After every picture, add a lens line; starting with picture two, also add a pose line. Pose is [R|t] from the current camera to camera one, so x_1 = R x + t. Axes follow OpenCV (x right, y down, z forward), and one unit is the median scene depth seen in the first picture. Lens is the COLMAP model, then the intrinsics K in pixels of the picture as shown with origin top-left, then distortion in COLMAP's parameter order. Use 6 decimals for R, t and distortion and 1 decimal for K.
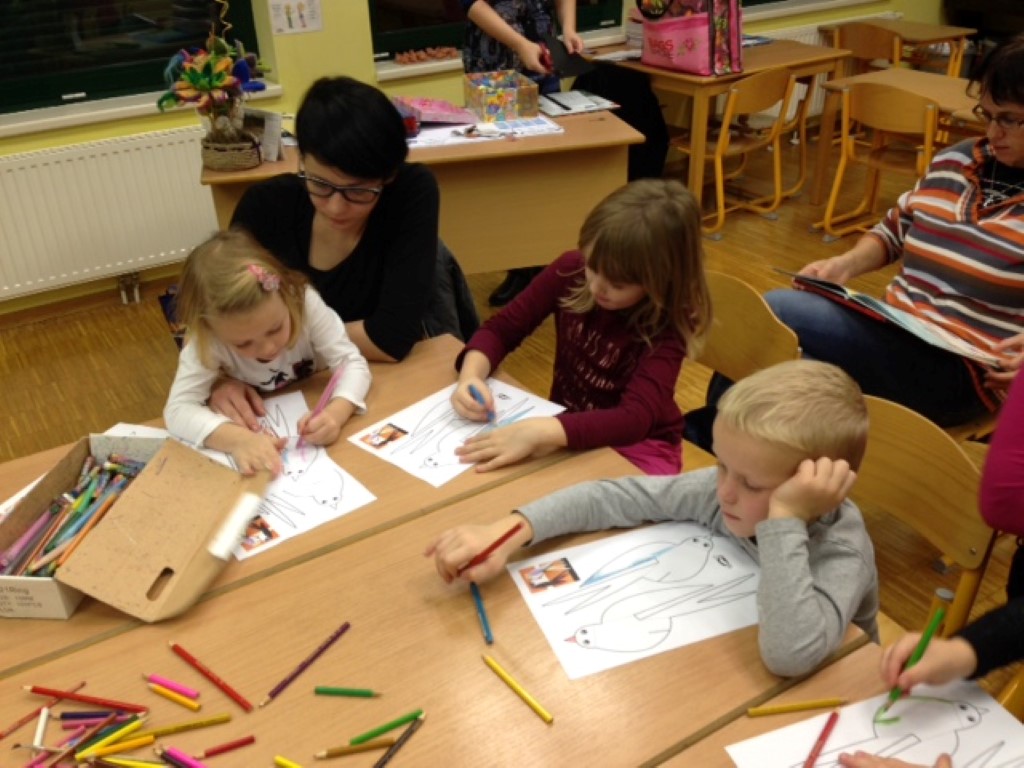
lens RADIAL K [[955.0, 0, 510.5], [0, 955.0, 386.1], [0, 0, 1]] dist [0.002808, 0.000000]
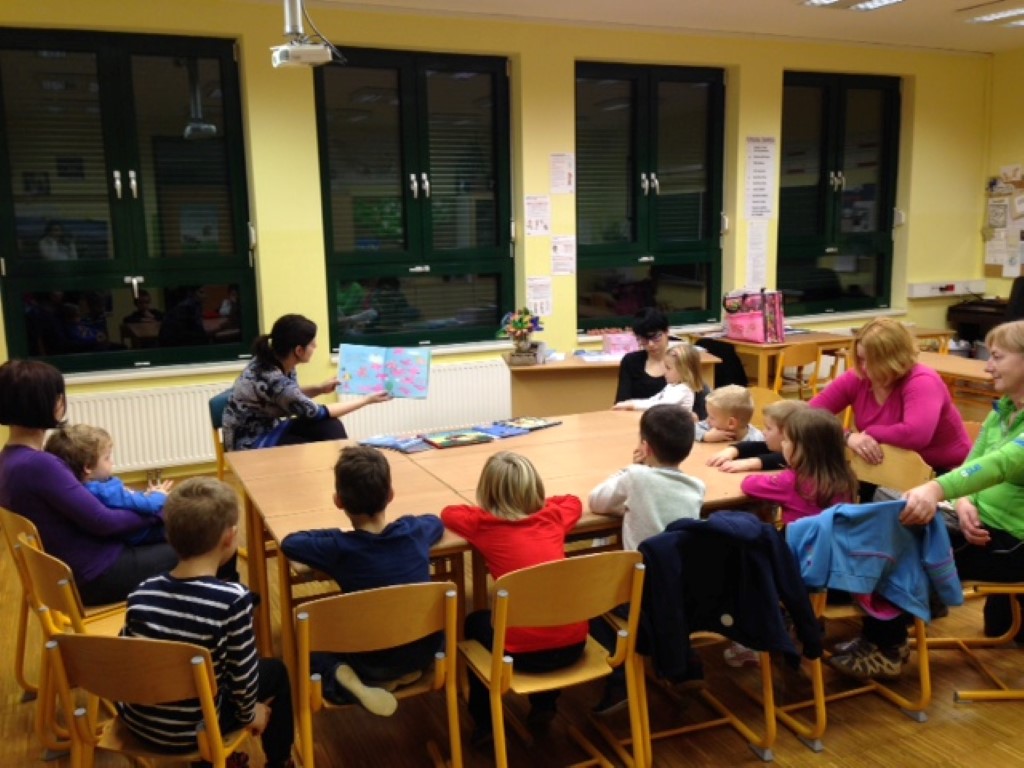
lens RADIAL K [[955.0, 0, 511.2], [0, 955.0, 382.7], [0, 0, 1]] dist [0.002808, 0.000000]
pose [[0.989003, 0.033248, -0.144112, -0.001549], [-0.077814, 0.945612, -0.315852, 0.354772], [0.125772, 0.323592, 0.937800, -0.732675]]
